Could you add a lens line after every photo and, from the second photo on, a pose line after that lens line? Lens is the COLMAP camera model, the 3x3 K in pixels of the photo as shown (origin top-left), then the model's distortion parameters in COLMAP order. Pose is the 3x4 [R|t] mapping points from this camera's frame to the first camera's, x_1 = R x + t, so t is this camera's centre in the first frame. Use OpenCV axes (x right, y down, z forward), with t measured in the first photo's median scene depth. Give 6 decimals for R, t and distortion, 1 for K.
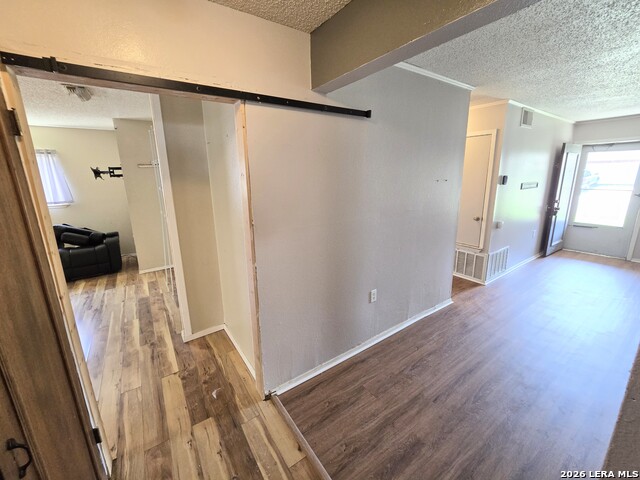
lens RADIAL K [[263.4, 0, 318.8], [0, 263.4, 233.0], [0, 0, 1]] dist [-0.001910, -0.000647]
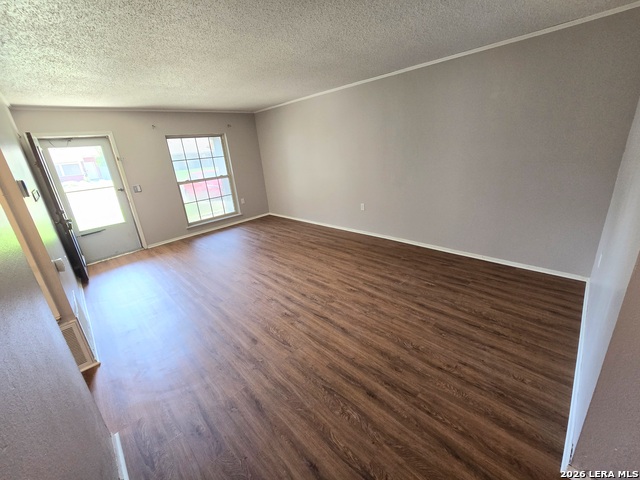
lens RADIAL K [[263.4, 0, 318.8], [0, 263.4, 233.0], [0, 0, 1]] dist [-0.001910, -0.000647]
pose [[-0.165508, -0.278020, 0.946209, 0.079048], [0.303445, 0.898540, 0.317091, -0.105946], [-0.938365, 0.339603, -0.064352, 0.501848]]
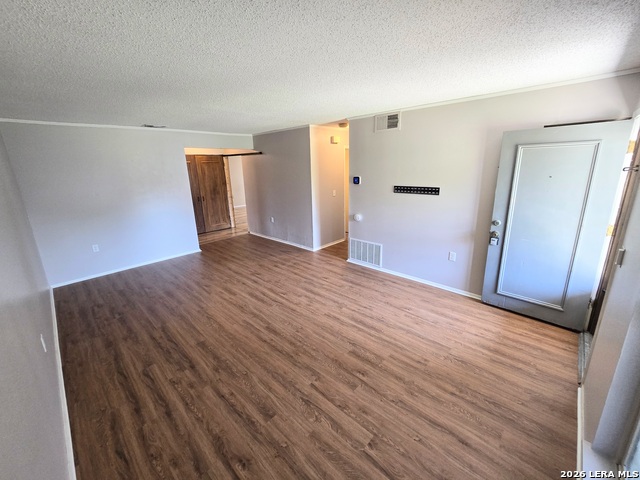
lens RADIAL K [[263.4, 0, 318.8], [0, 263.4, 233.0], [0, 0, 1]] dist [-0.001910, -0.000647]
pose [[0.199724, 0.258753, -0.945070, 1.876255], [-0.195133, 0.955687, 0.220421, -0.200809], [0.960226, 0.140391, 0.241365, 0.564271]]
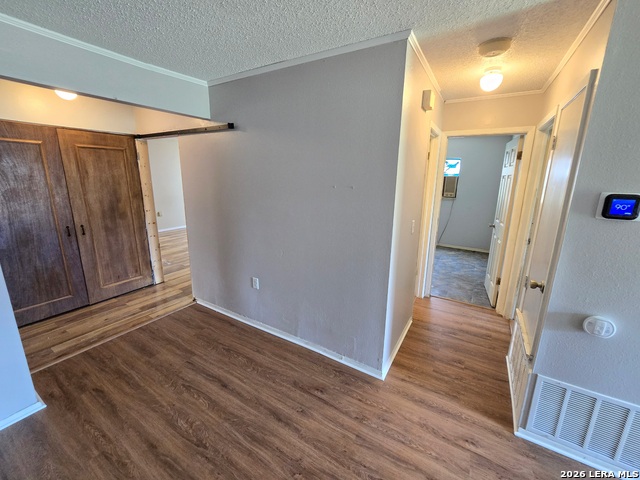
lens RADIAL K [[263.4, 0, 318.8], [0, 263.4, 233.0], [0, 0, 1]] dist [-0.001910, -0.000647]
pose [[0.404995, 0.218871, -0.887736, 0.856955], [-0.223148, 0.965226, 0.136173, -0.122581], [0.886670, 0.142947, 0.439753, 0.483438]]
